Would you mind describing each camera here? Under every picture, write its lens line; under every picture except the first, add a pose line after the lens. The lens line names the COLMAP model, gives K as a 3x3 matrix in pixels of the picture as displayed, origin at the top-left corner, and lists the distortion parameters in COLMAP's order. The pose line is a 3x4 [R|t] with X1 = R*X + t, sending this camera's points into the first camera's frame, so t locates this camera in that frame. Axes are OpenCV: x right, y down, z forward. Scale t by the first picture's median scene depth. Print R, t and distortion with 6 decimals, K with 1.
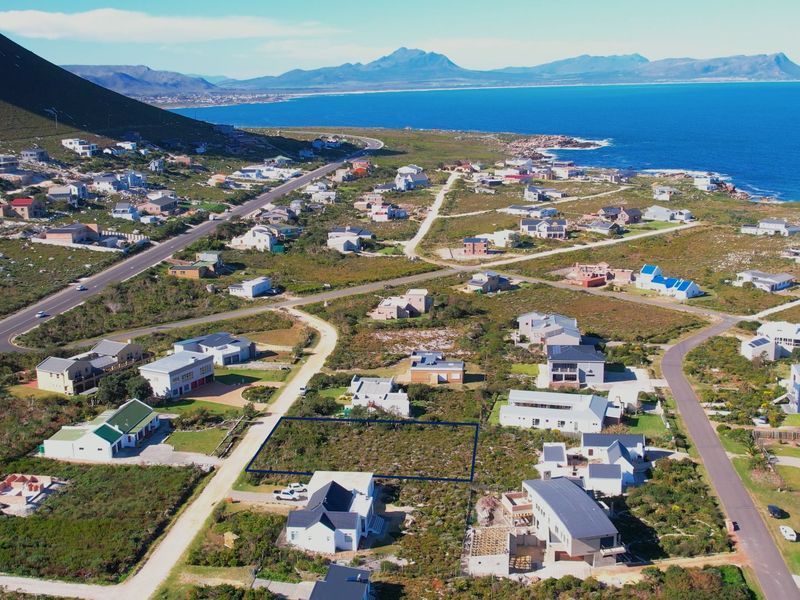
lens RADIAL K [[967.1, 0, 400.0], [0, 967.1, 300.0], [0, 0, 1]] dist [-0.048095, 0.023982]
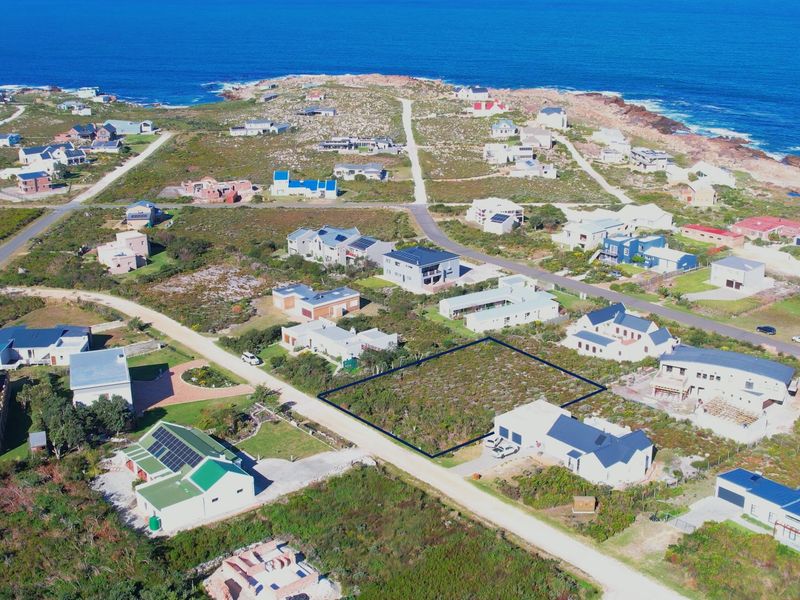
lens RADIAL K [[967.1, 0, 400.0], [0, 967.1, 300.0], [0, 0, 1]] dist [-0.048095, 0.023982]
pose [[0.683757, -0.220433, 0.695619, -0.596013], [0.159743, 0.975376, 0.152065, -0.061285], [-0.712011, 0.007145, 0.702132, 0.356397]]
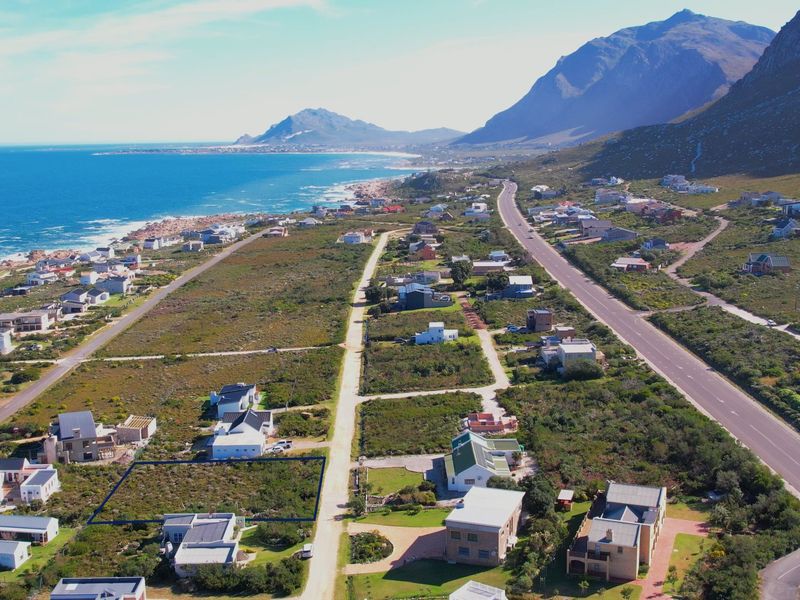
lens RADIAL K [[967.1, 0, 400.0], [0, 967.1, 300.0], [0, 0, 1]] dist [-0.048095, 0.023982]
pose [[-0.988910, 0.055968, -0.137567, -0.083882], [-0.000468, 0.925097, 0.379731, -0.362919], [0.148515, 0.375584, -0.914811, 1.667152]]
